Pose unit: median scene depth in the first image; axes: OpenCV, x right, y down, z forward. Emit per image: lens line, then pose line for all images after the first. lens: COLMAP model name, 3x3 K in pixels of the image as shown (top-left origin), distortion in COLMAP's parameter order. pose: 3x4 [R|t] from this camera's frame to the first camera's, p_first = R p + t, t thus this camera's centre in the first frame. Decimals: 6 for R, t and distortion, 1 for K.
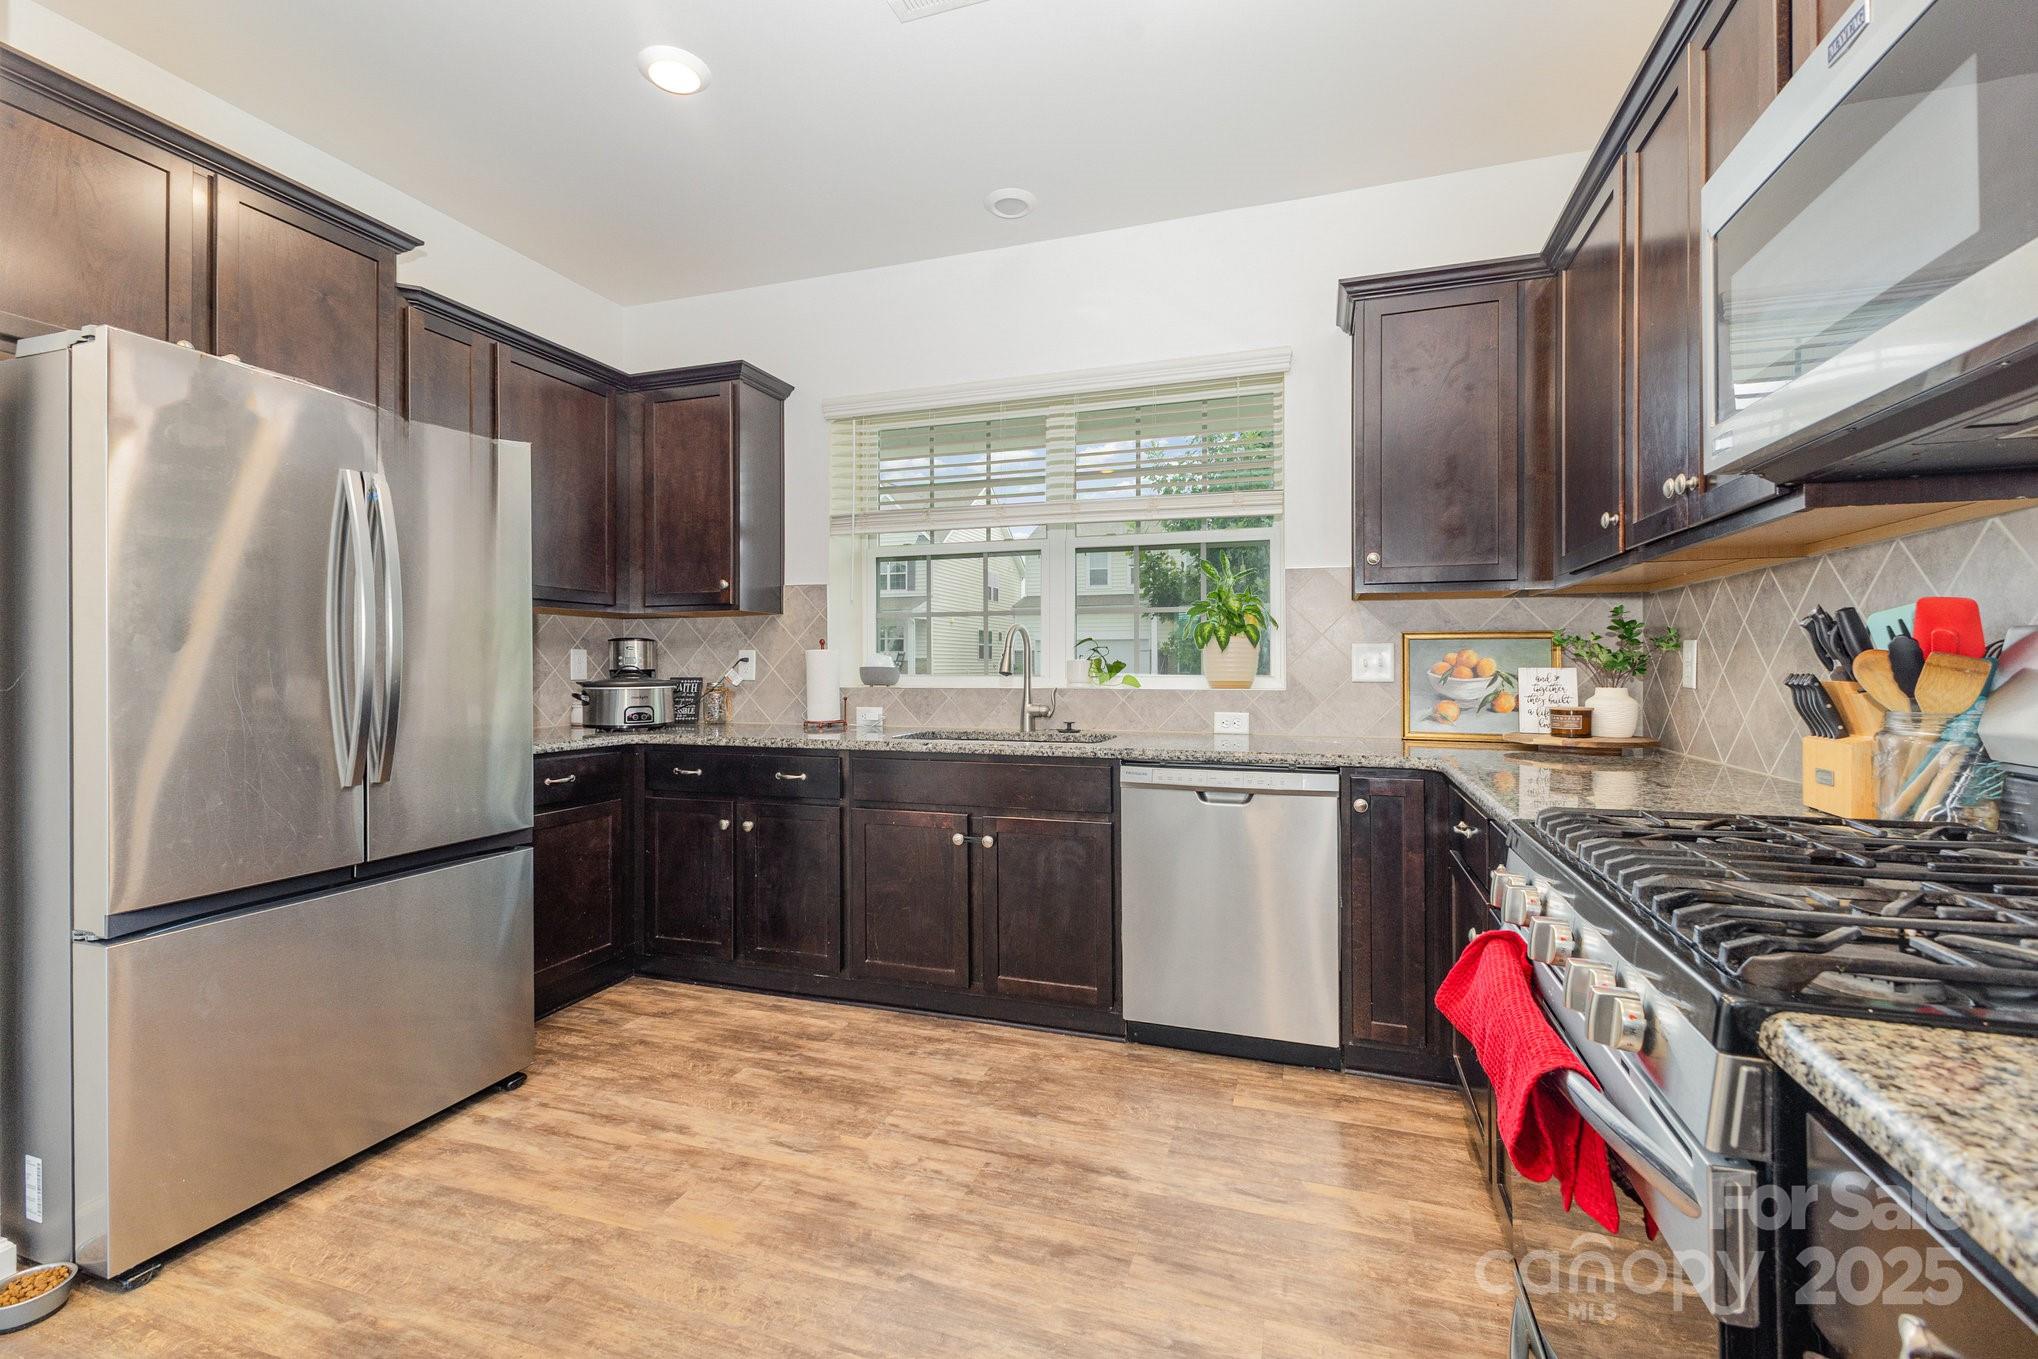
lens RADIAL K [[882.4, 0, 1018.8], [0, 882.4, 663.5], [0, 0, 1]] dist [0.011309, -0.000278]
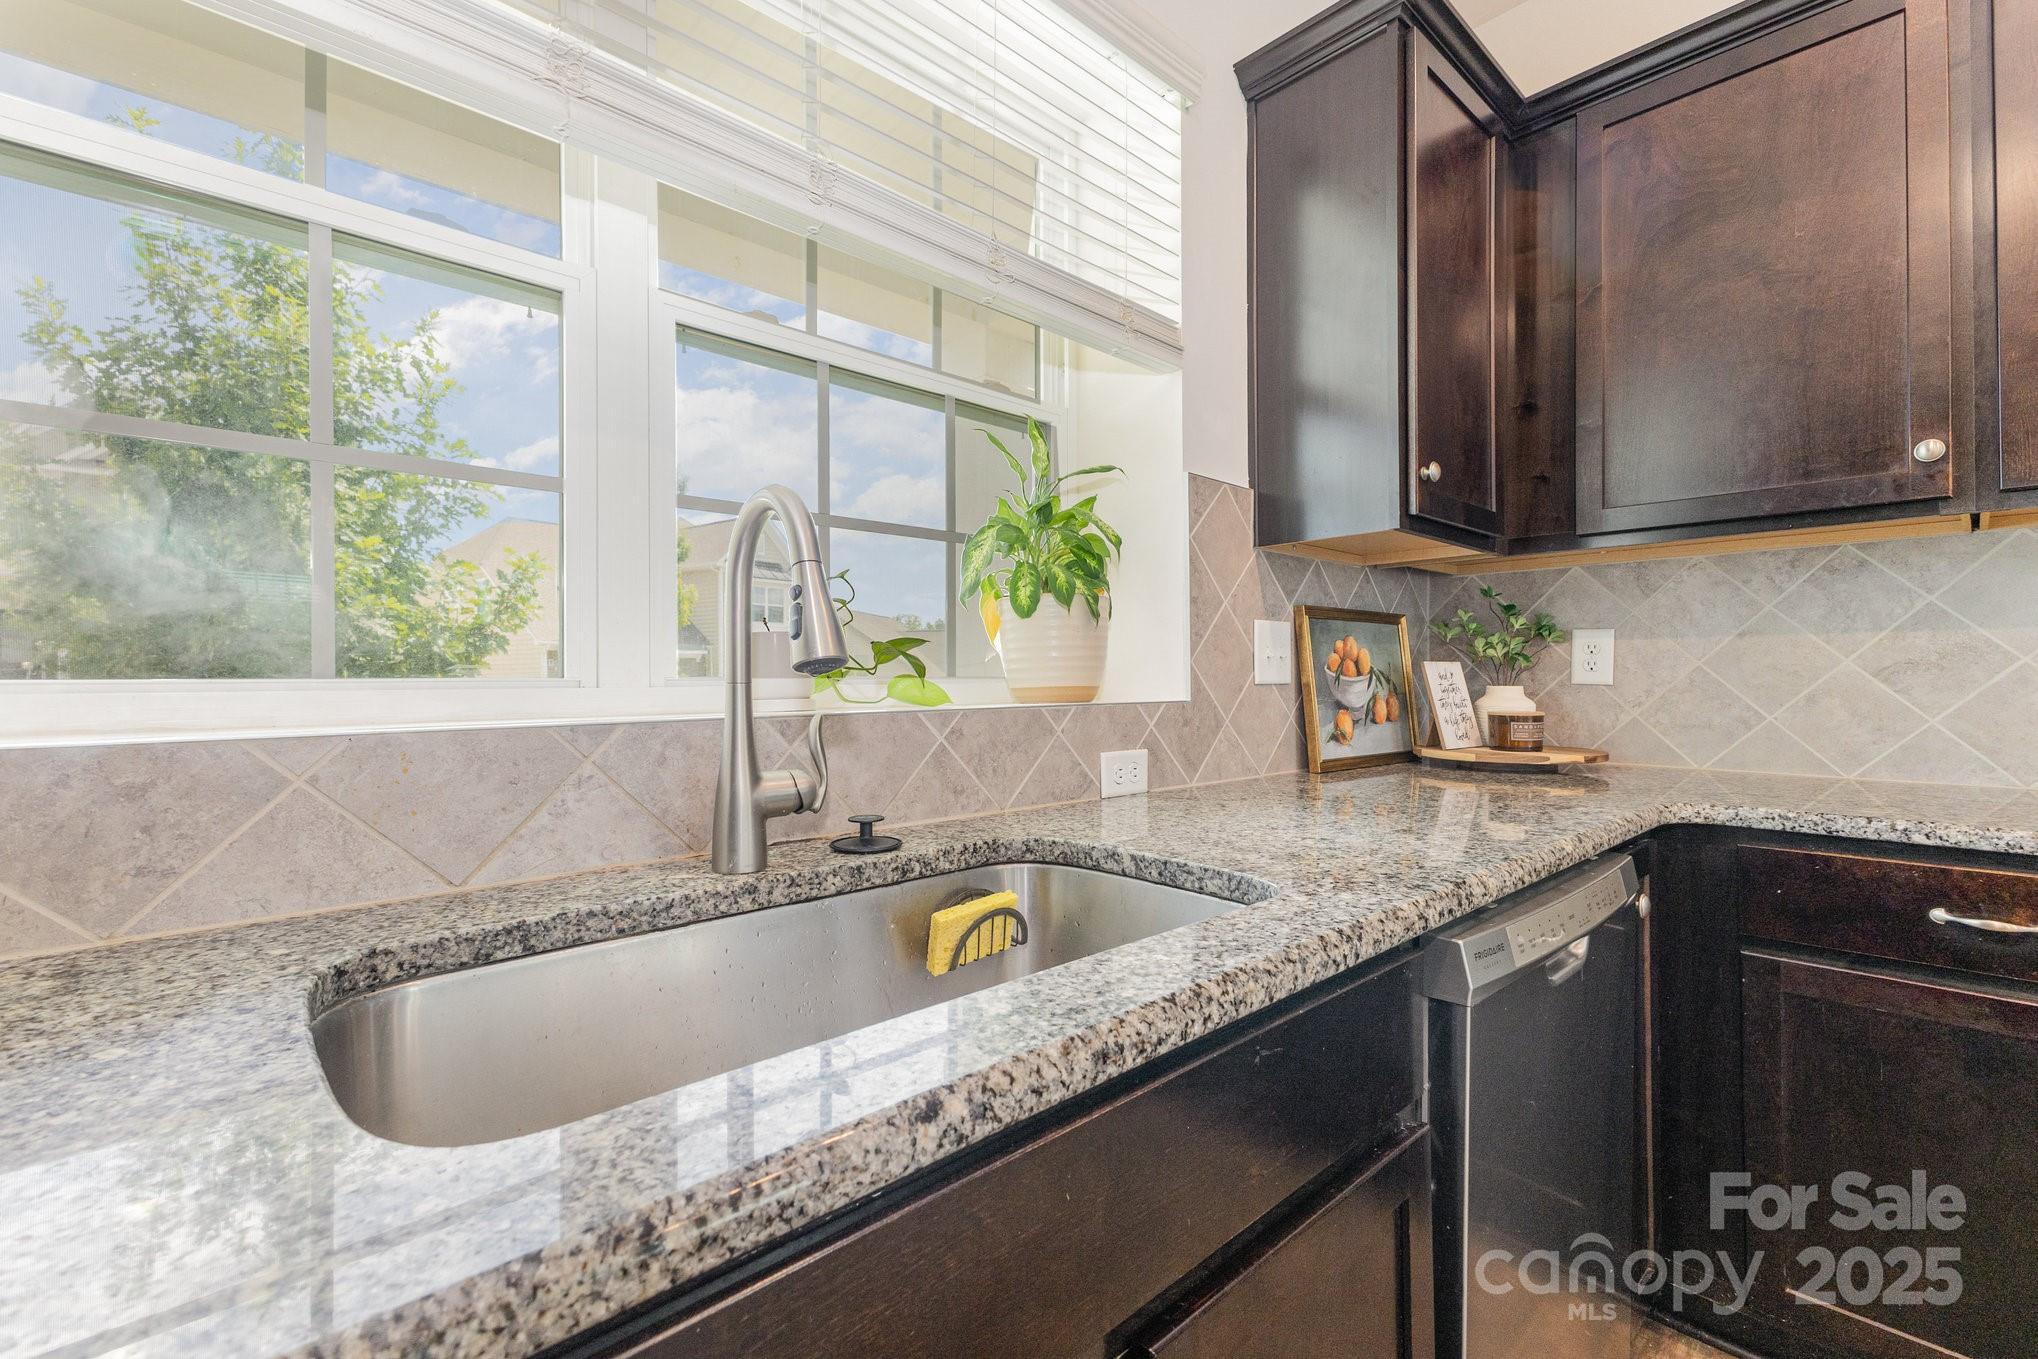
lens RADIAL K [[881.2, 0, 1022.1], [0, 881.2, 677.1], [0, 0, 1]] dist [0.012817, -0.004158]
pose [[0.478662, -0.002527, 0.877996, -0.273176], [0.006540, 0.999978, -0.000687, 0.018125], [-0.877975, 0.006071, 0.478668, 1.043770]]
